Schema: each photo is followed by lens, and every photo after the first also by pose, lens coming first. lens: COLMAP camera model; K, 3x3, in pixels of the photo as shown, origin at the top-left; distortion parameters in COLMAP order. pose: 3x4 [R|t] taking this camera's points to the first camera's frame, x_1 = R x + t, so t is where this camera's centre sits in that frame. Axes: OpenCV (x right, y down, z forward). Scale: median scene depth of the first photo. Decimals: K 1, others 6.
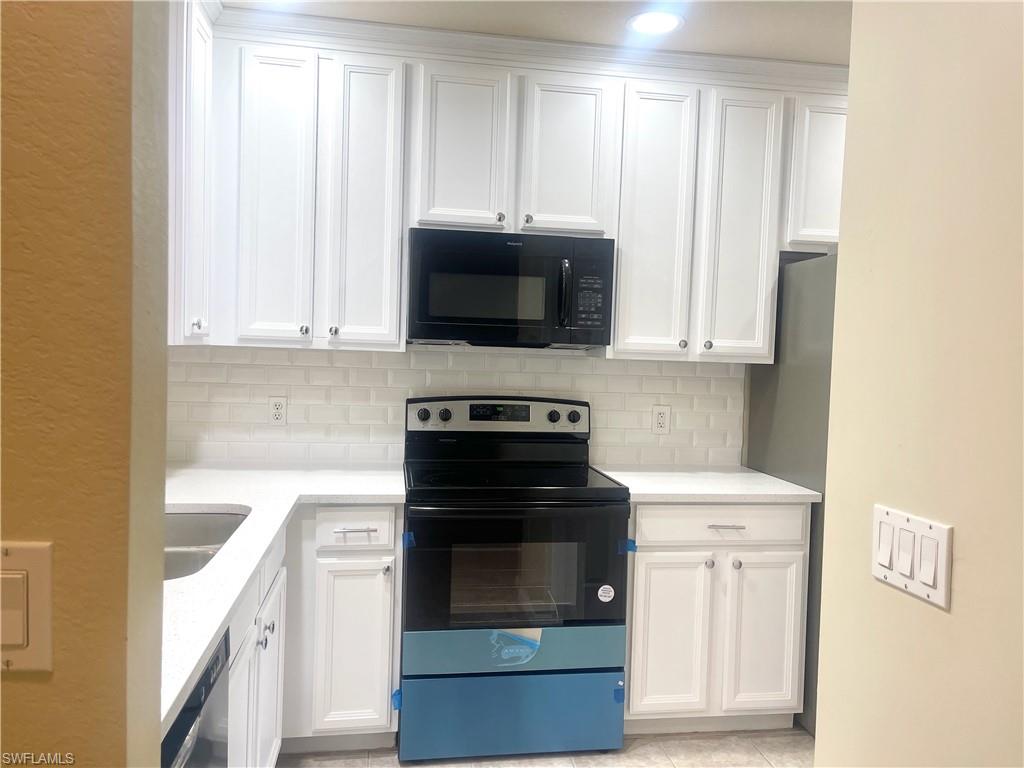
lens RADIAL K [[776.7, 0, 518.1], [0, 776.7, 376.5], [0, 0, 1]] dist [0.058489, -0.056421]
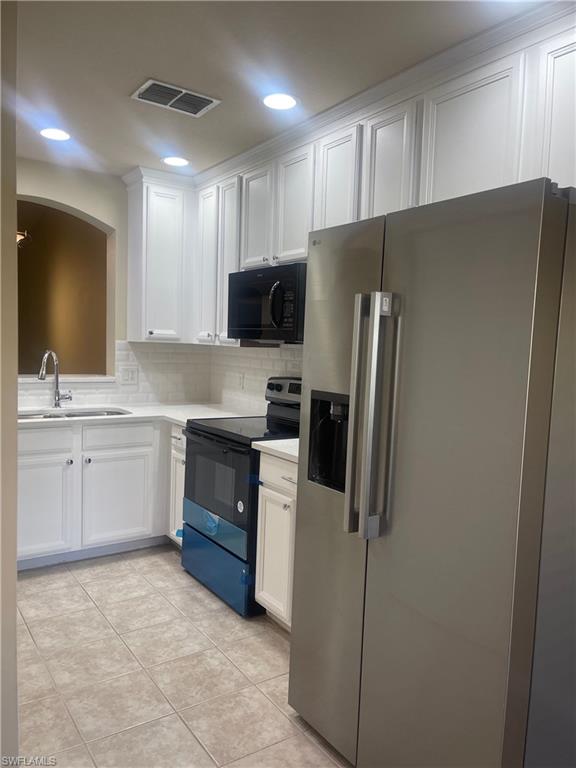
lens RADIAL K [[582.5, 0, 294.4], [0, 582.5, 389.2], [0, 0, 1]] dist [0.058489, -0.056421]
pose [[0.430628, 0.056341, -0.900769, 1.057558], [-0.057837, 0.997721, 0.034755, 0.009697], [0.900675, 0.037131, 0.432905, 0.558897]]
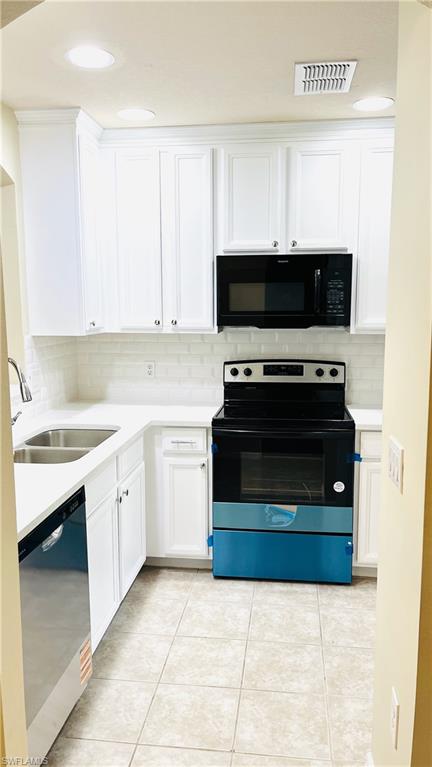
lens RADIAL K [[581.0, 0, 218.8], [0, 581.0, 385.1], [0, 0, 1]] dist [0.056475, -0.063579]
pose [[0.959720, 0.003215, -0.280940, 0.193795], [0.022846, 0.995730, 0.089441, -0.032920], [0.280028, -0.092257, 0.955549, -0.154270]]
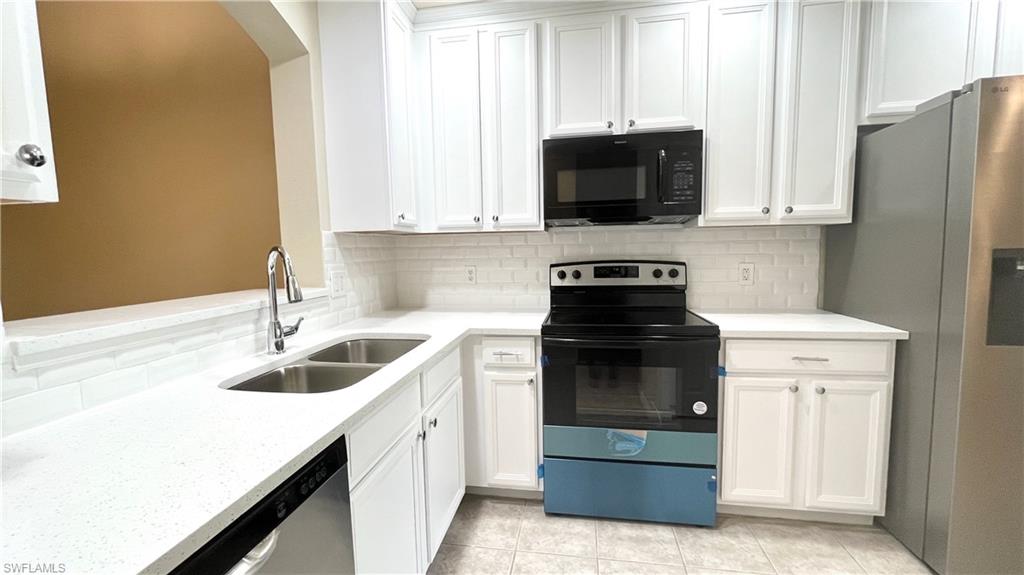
lens RADIAL K [[412.8, 0, 511.3], [0, 412.8, 286.2], [0, 0, 1]] dist [-0.003944, -0.000167]
pose [[0.946079, -0.022623, -0.323146, 0.040397], [0.038010, 0.998420, 0.041382, 0.037441], [0.321699, -0.051434, 0.945444, 0.256739]]
